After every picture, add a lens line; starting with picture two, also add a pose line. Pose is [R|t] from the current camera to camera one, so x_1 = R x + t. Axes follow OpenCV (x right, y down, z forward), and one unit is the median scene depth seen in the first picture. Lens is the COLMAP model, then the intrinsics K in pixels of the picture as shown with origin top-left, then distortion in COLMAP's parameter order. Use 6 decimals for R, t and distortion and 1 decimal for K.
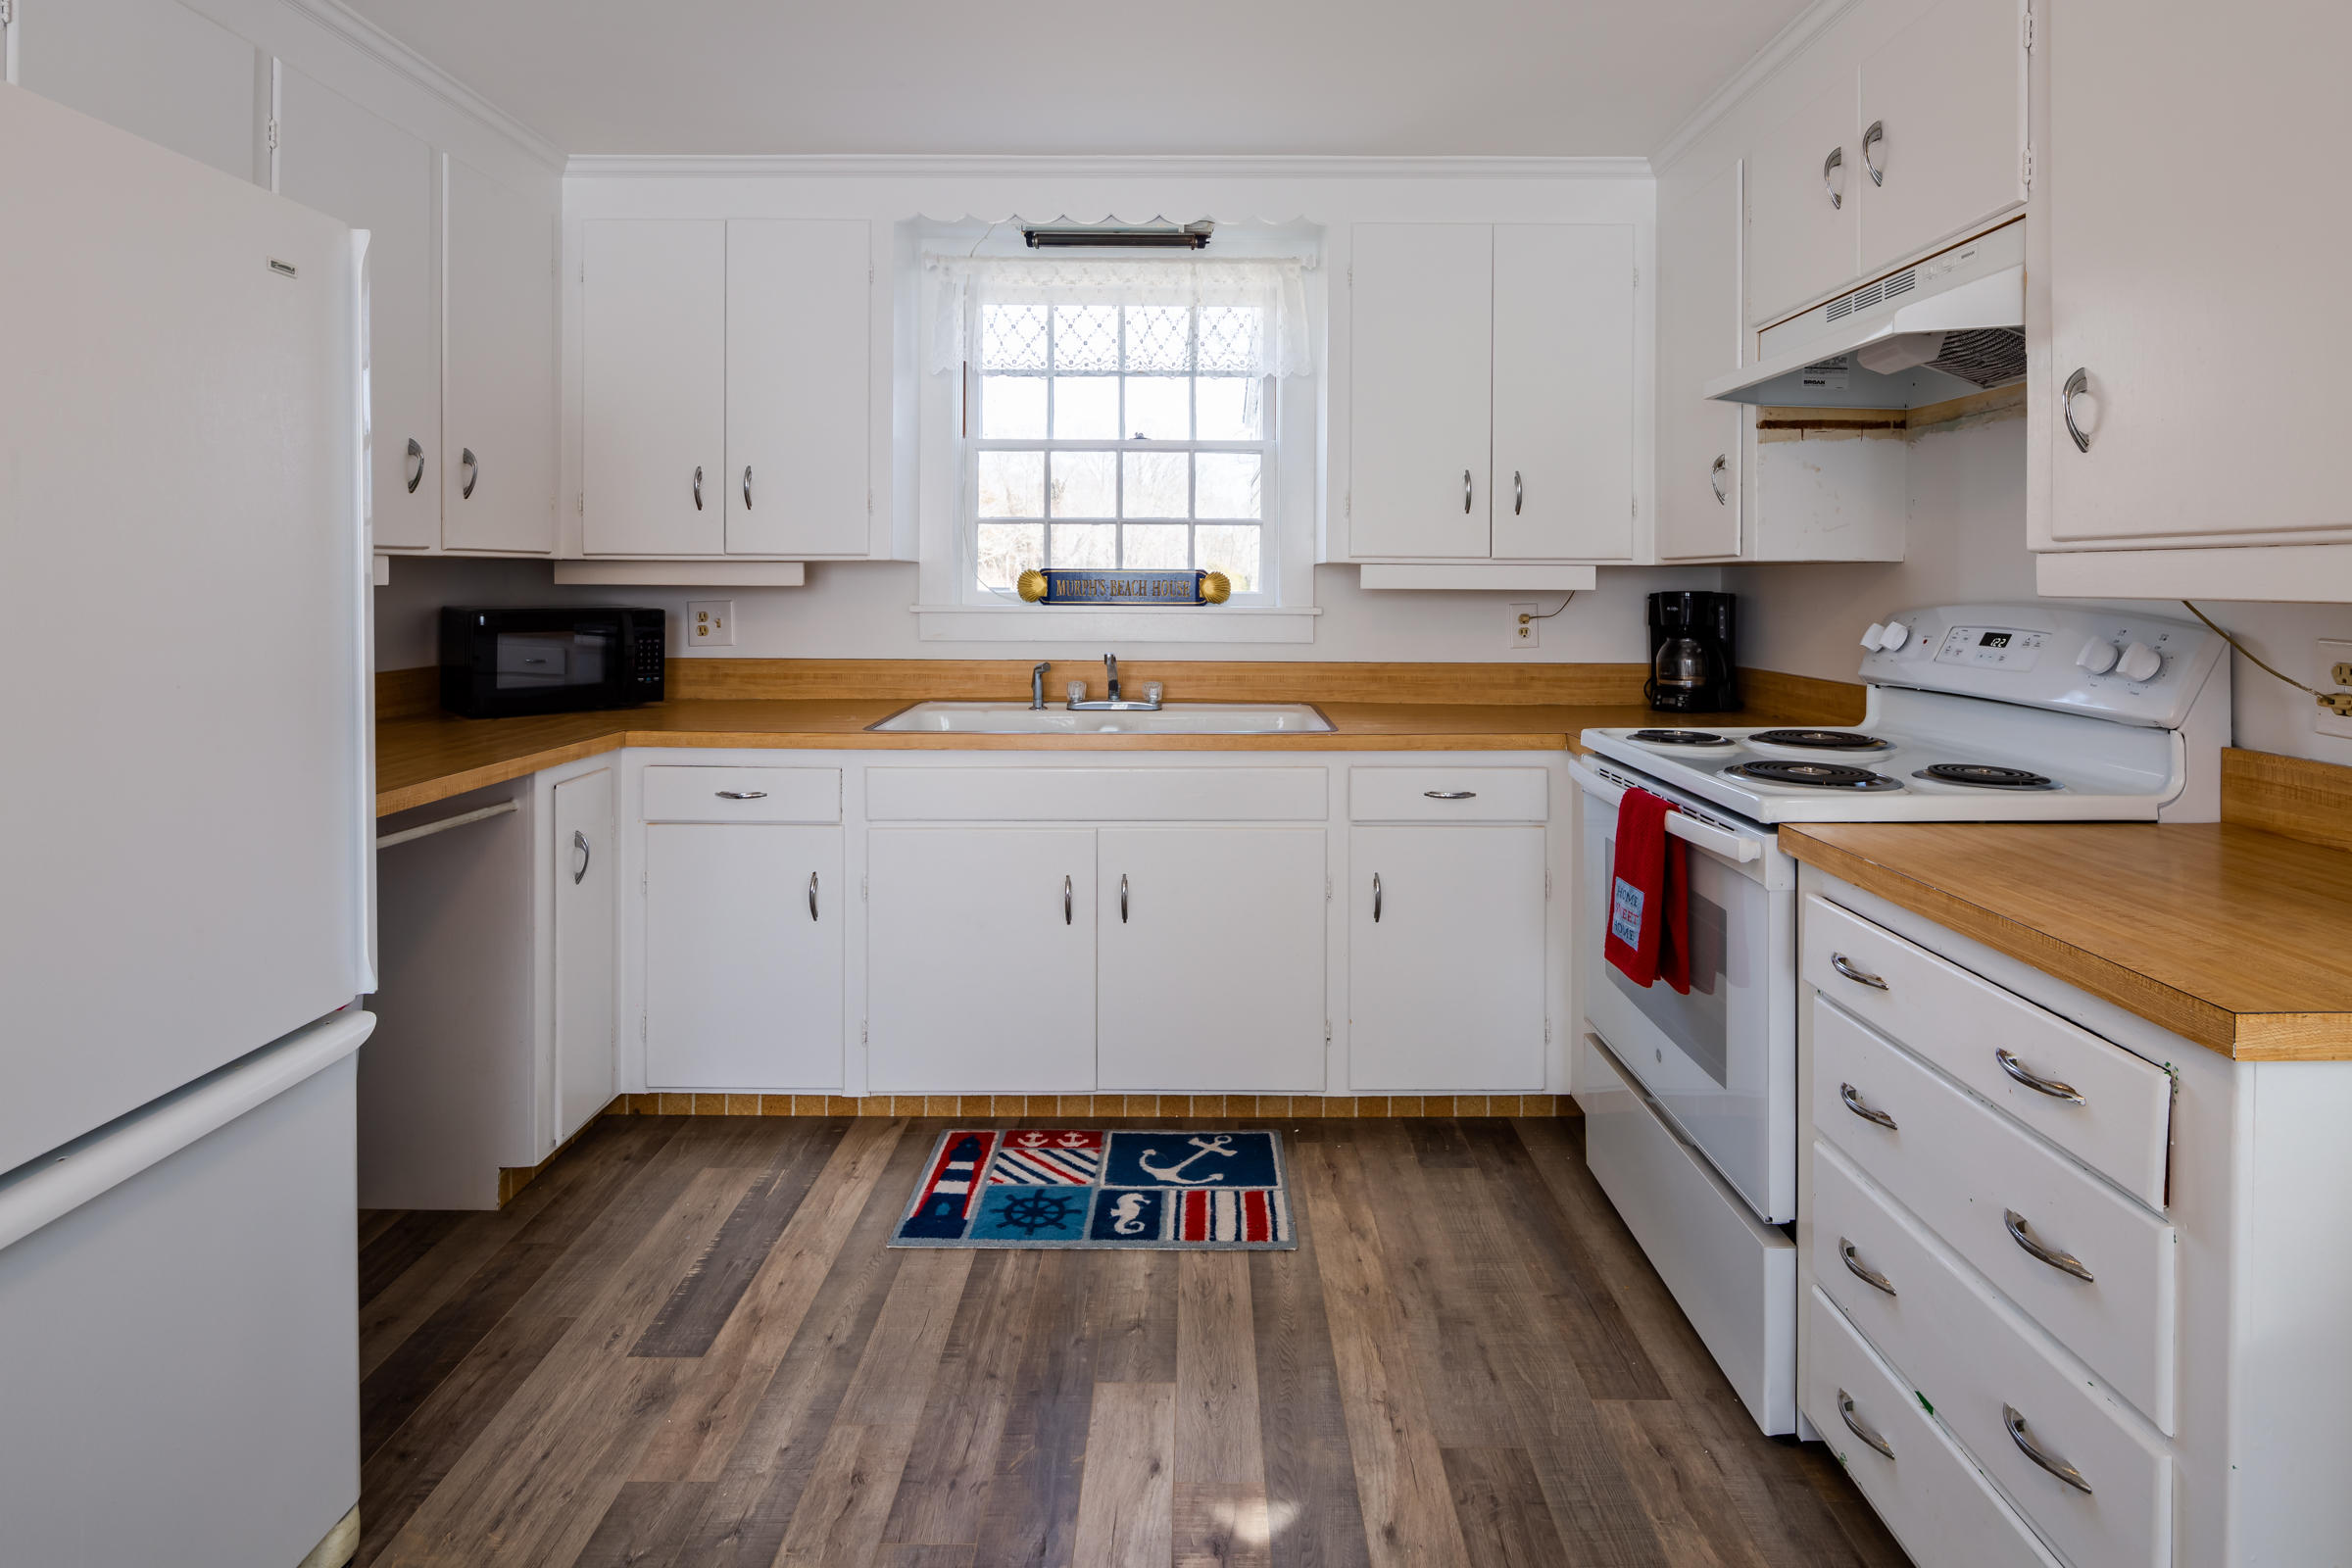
lens RADIAL K [[1156.1, 0, 1197.7], [0, 1156.1, 585.8], [0, 0, 1]] dist [-0.002507, -0.000420]
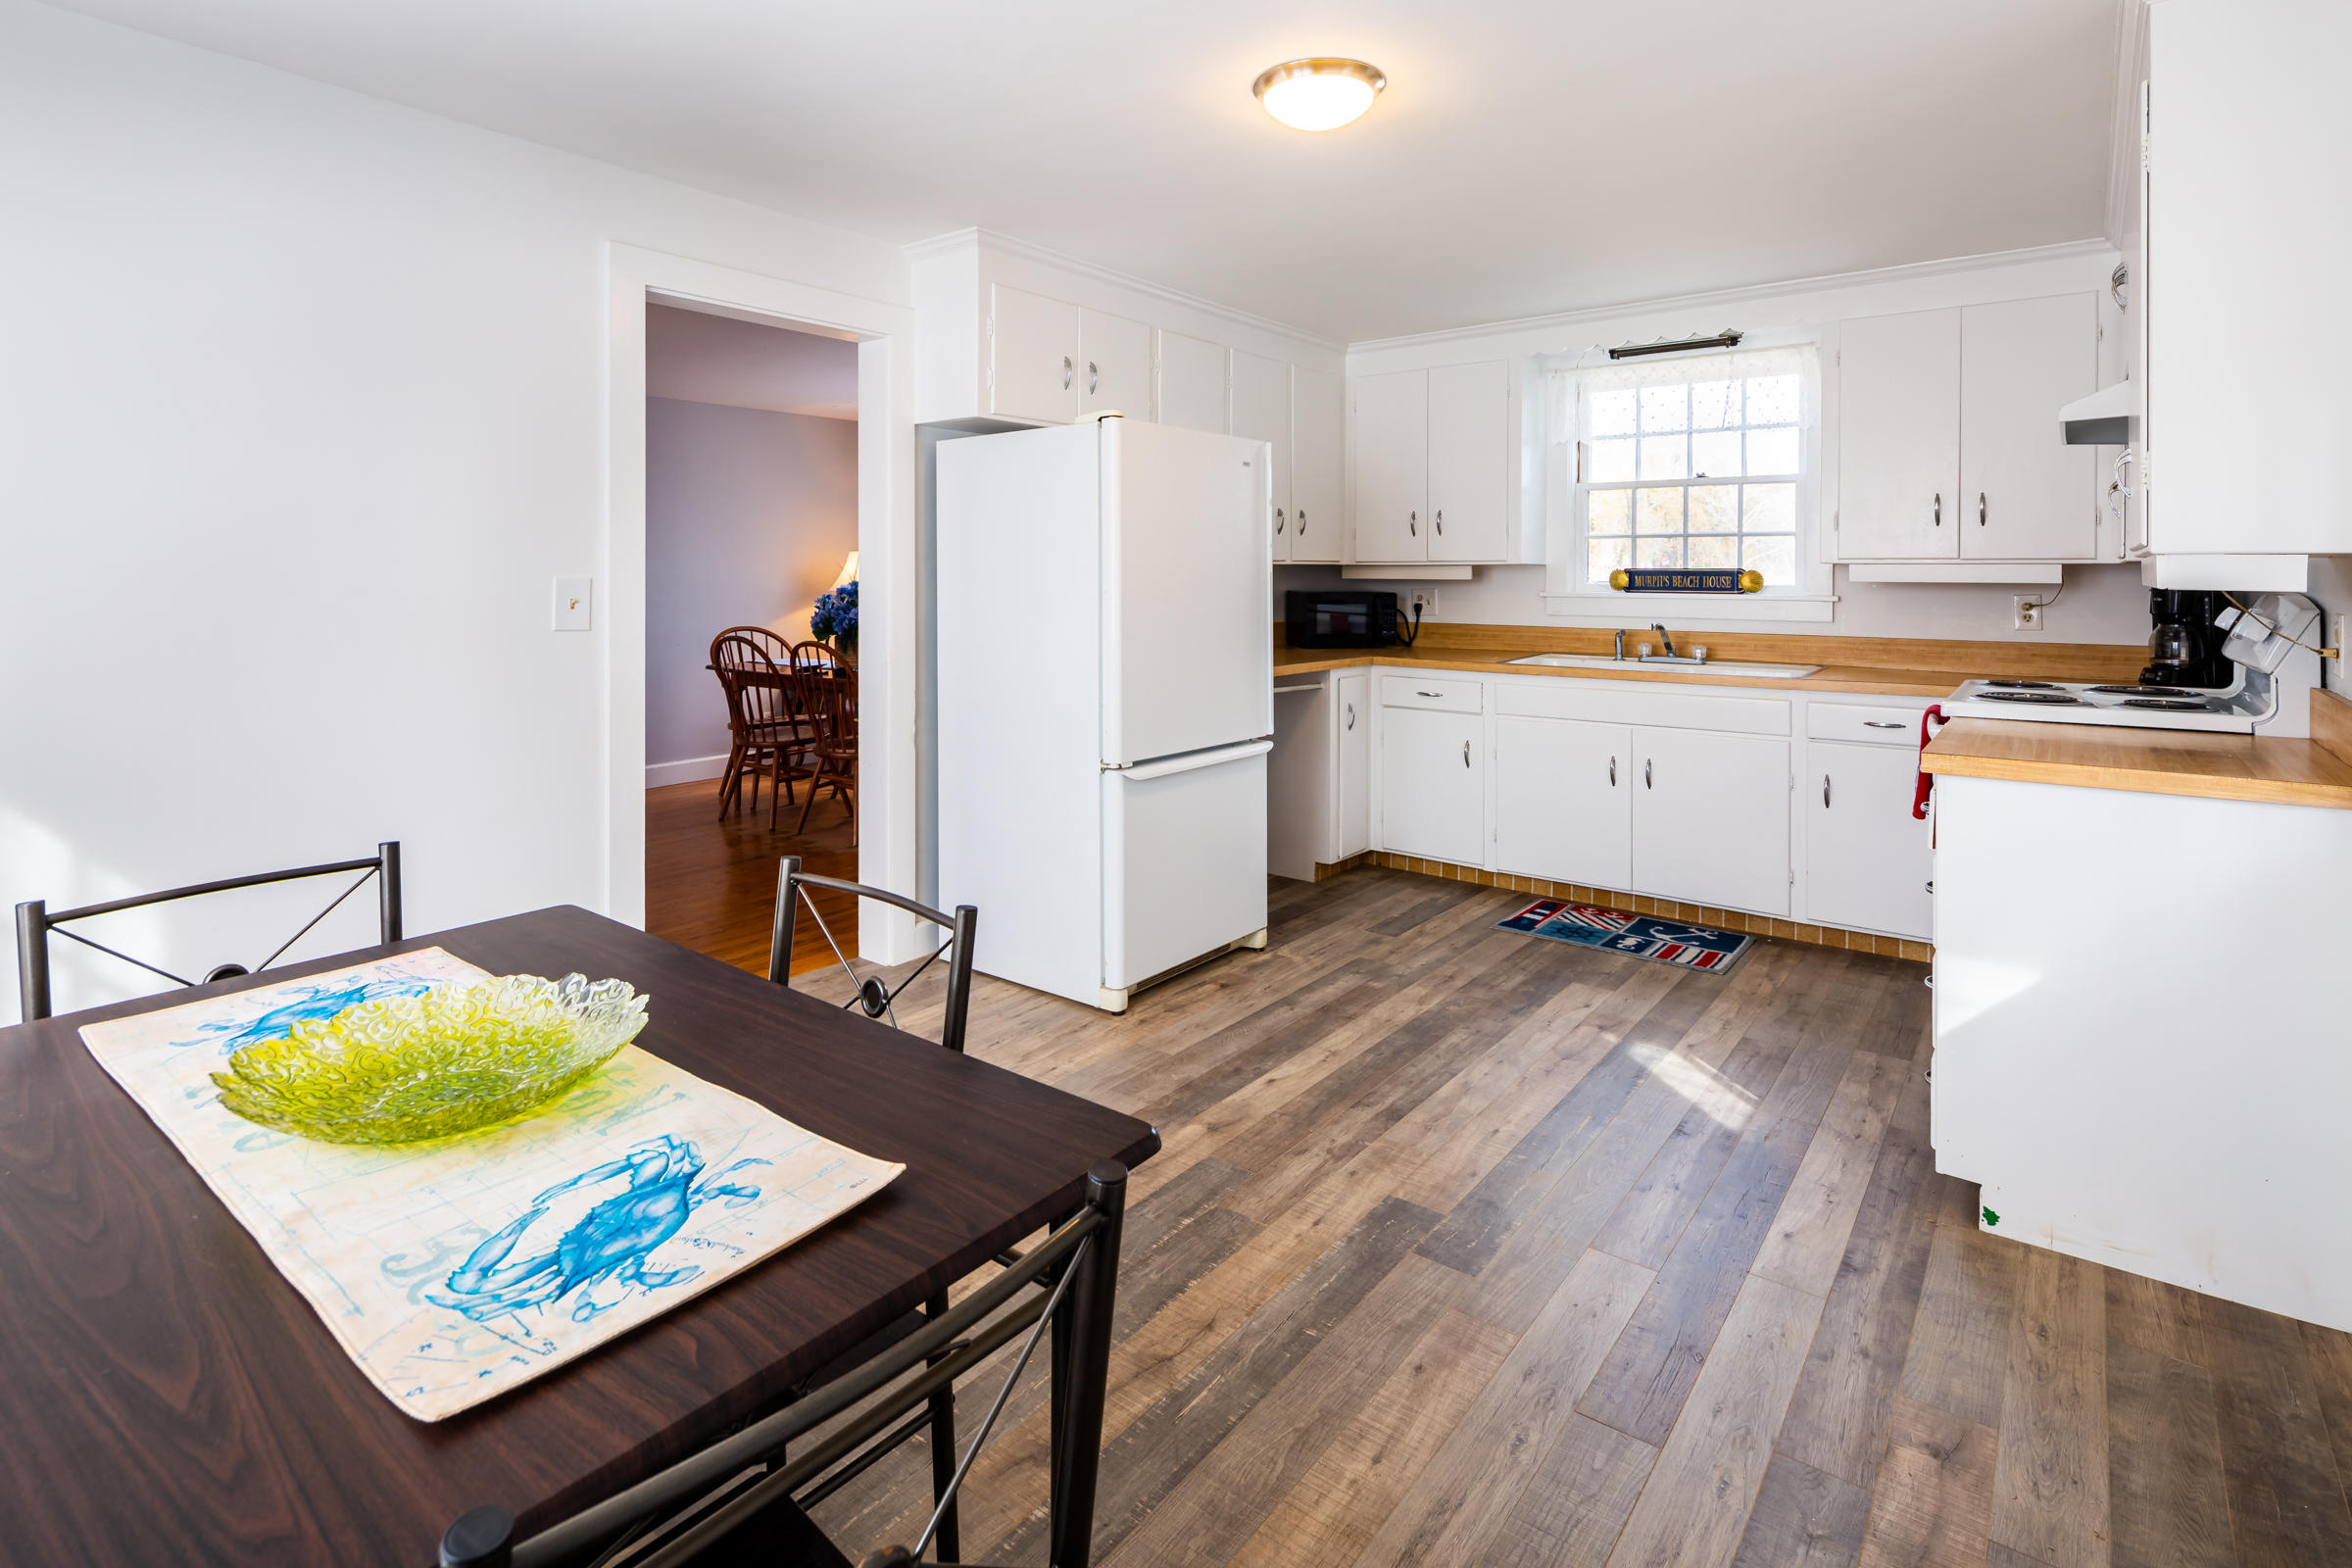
lens RADIAL K [[1156.1, 0, 1197.7], [0, 1156.1, 585.8], [0, 0, 1]] dist [-0.002507, -0.000420]
pose [[0.799299, 0.003382, -0.600924, 0.335541], [-0.001165, 0.999991, 0.004078, 0.002359], [0.600932, -0.002559, 0.799296, -0.557613]]
